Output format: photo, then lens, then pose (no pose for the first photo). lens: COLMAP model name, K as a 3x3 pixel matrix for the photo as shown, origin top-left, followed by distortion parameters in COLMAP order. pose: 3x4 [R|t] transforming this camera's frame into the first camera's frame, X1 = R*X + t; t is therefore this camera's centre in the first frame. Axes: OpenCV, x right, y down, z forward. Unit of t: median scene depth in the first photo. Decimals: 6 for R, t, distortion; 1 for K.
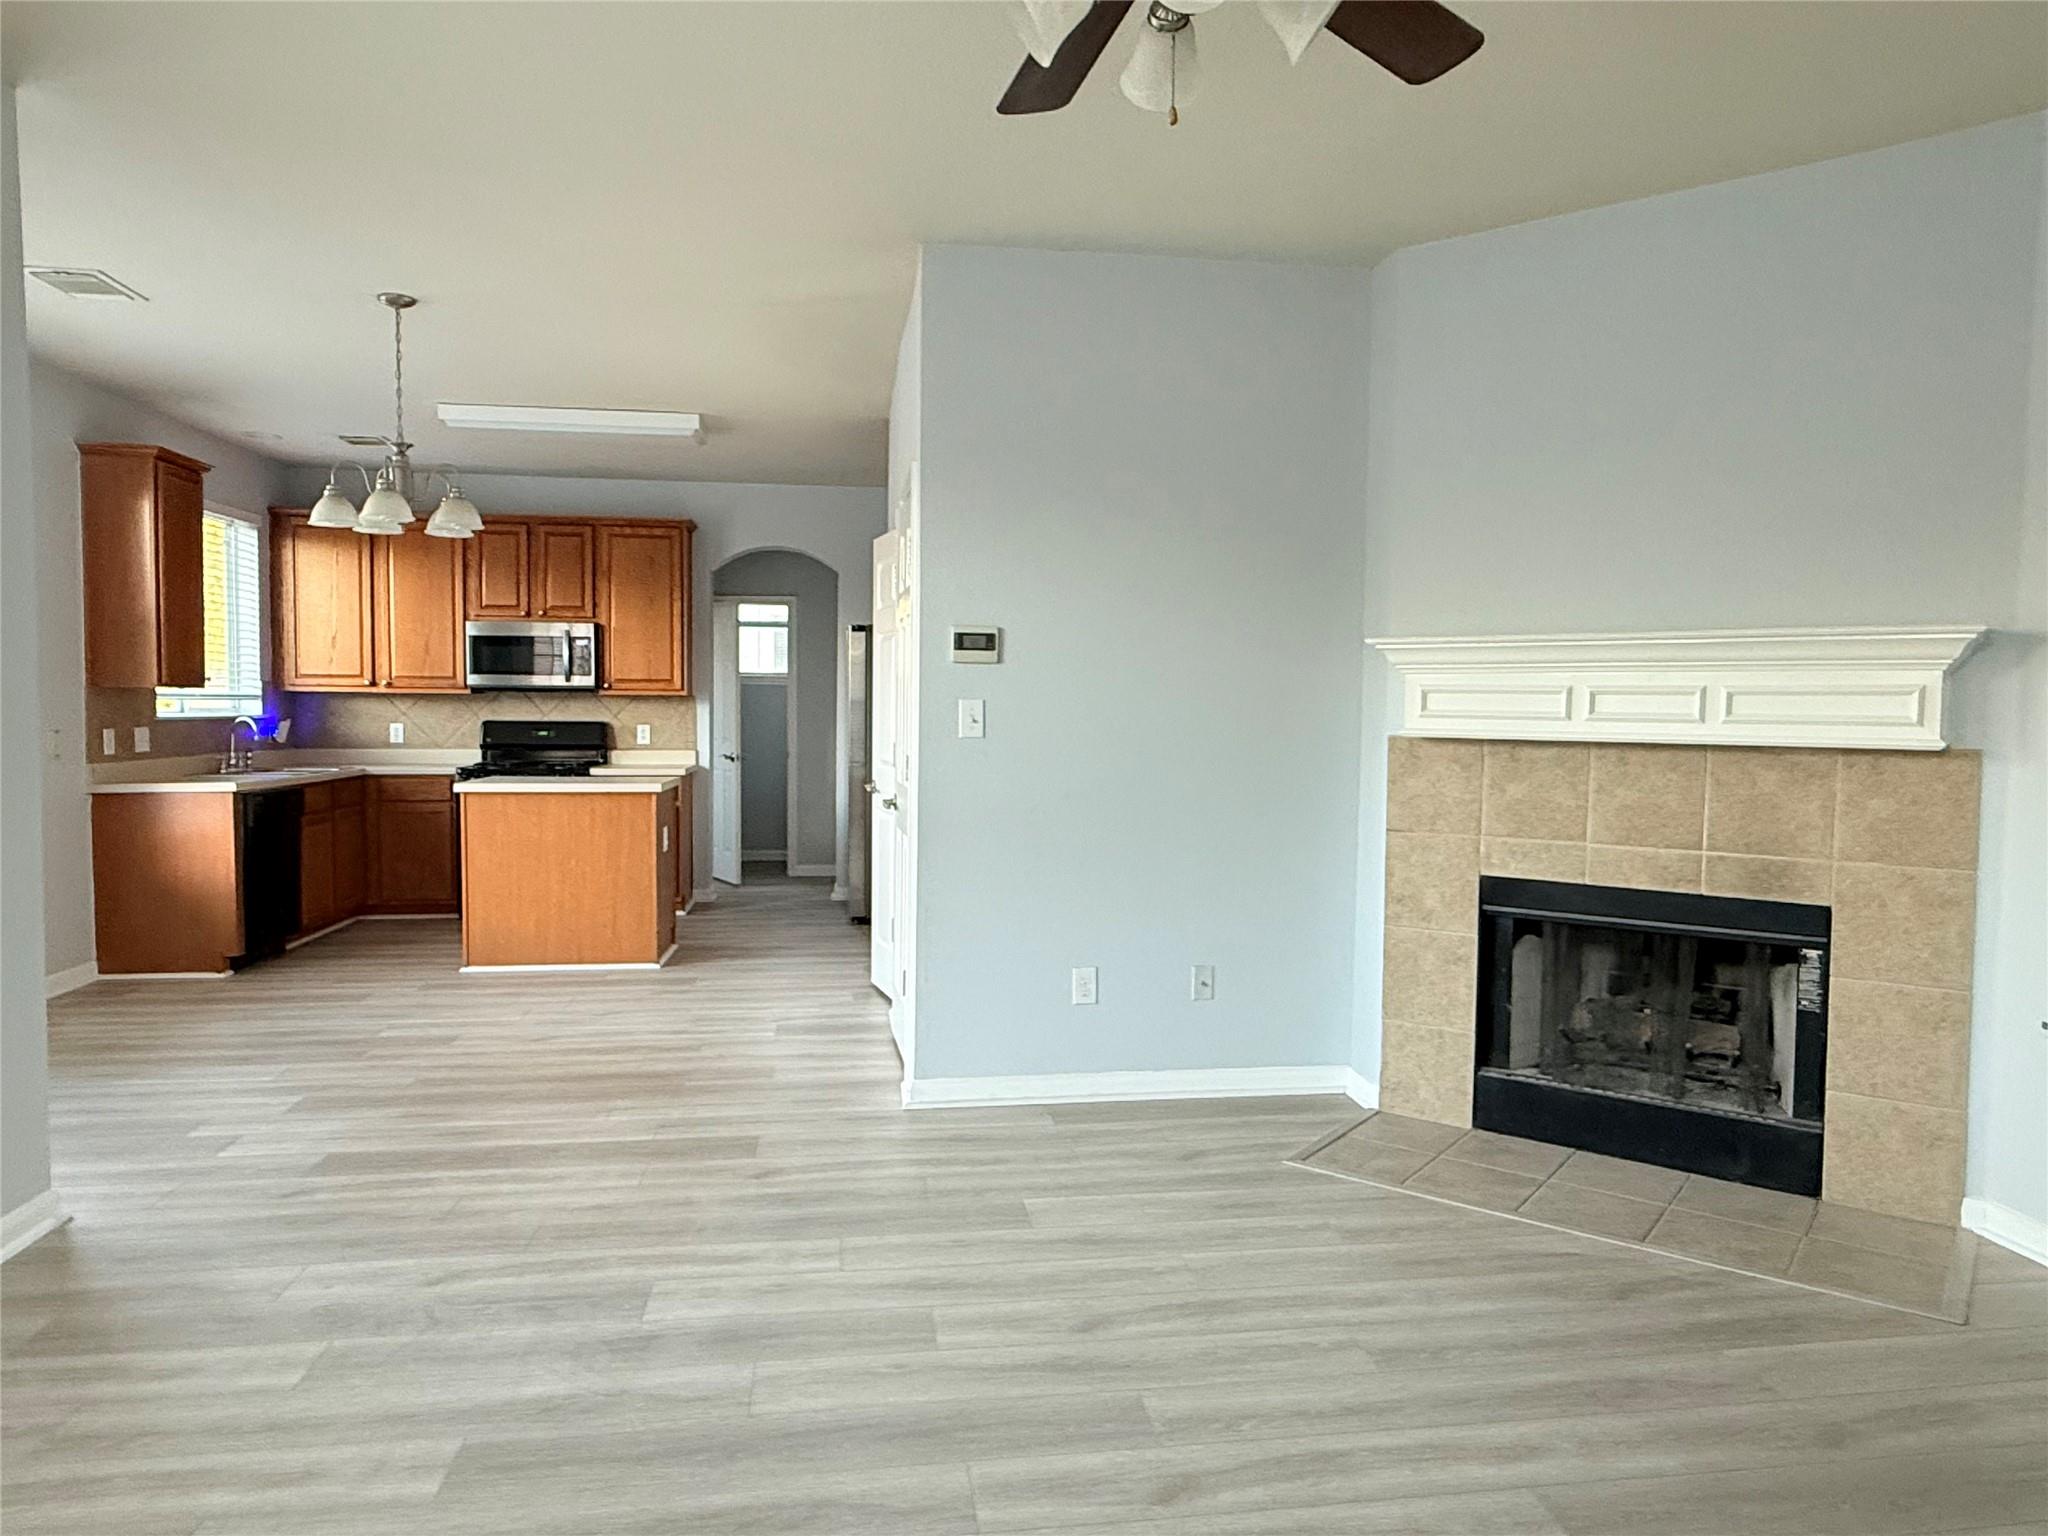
lens RADIAL K [[1310.1, 0, 1030.9], [0, 1310.1, 768.5], [0, 0, 1]] dist [0.001932, 0.000171]
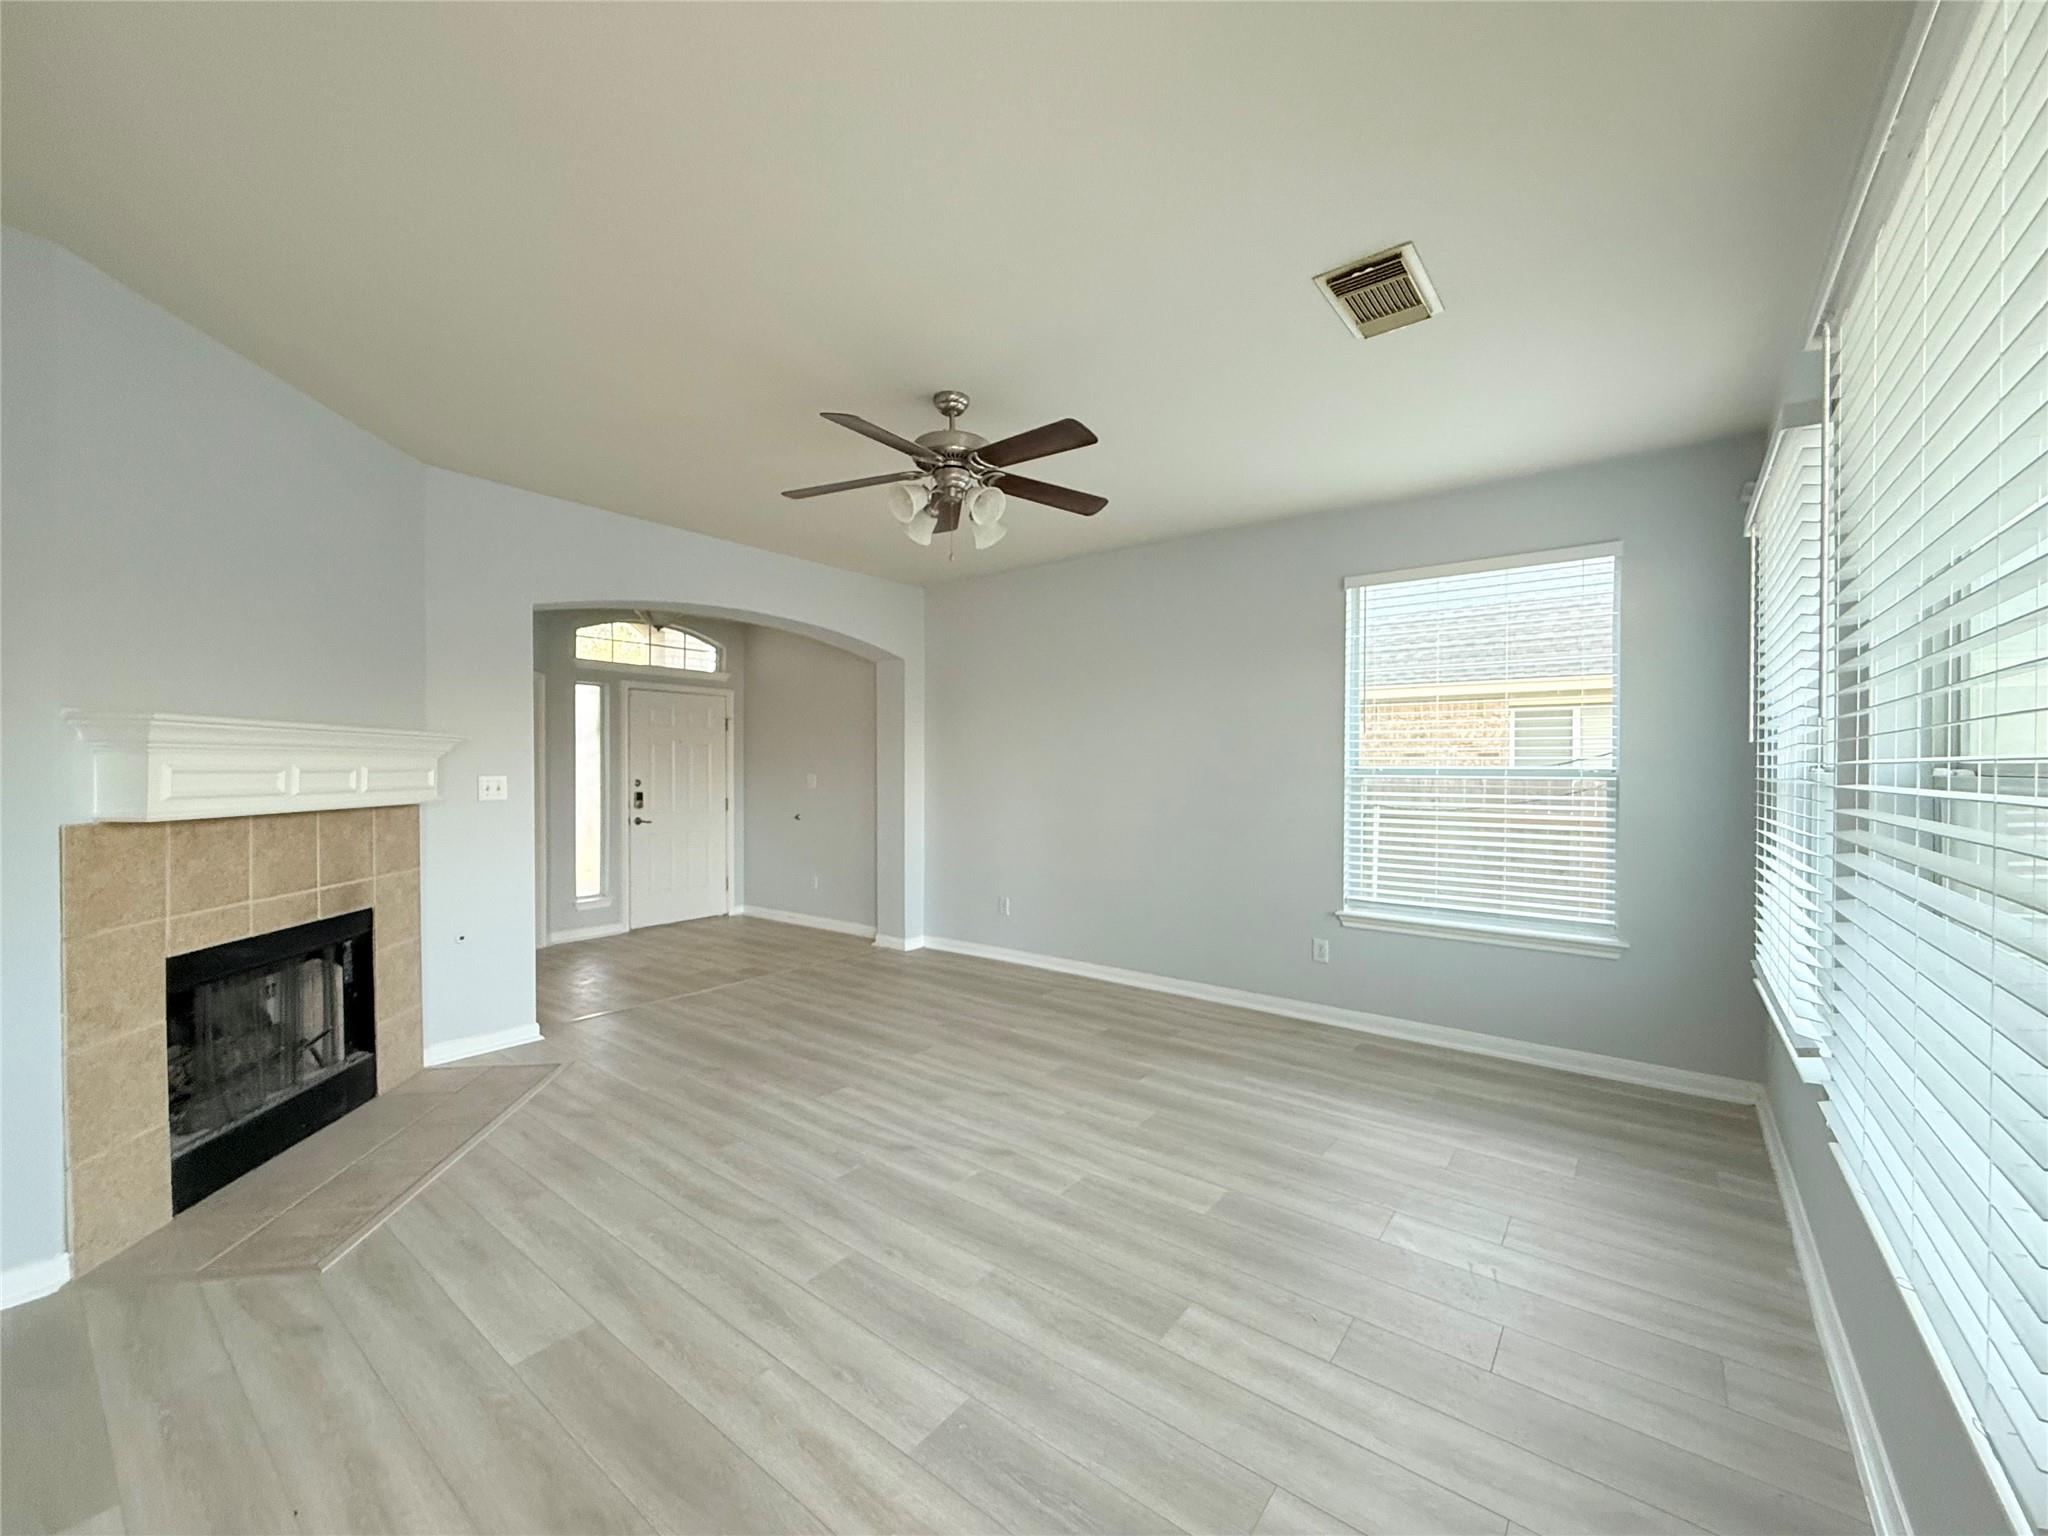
lens RADIAL K [[807.8, 0, 1023.1], [0, 807.8, 769.7], [0, 0, 1]] dist [-0.001512, -0.000246]
pose [[-0.698326, -0.011362, 0.715689, -0.545982], [0.026874, 0.998753, 0.042078, -0.069390], [-0.715275, 0.048617, -0.697150, 0.977263]]
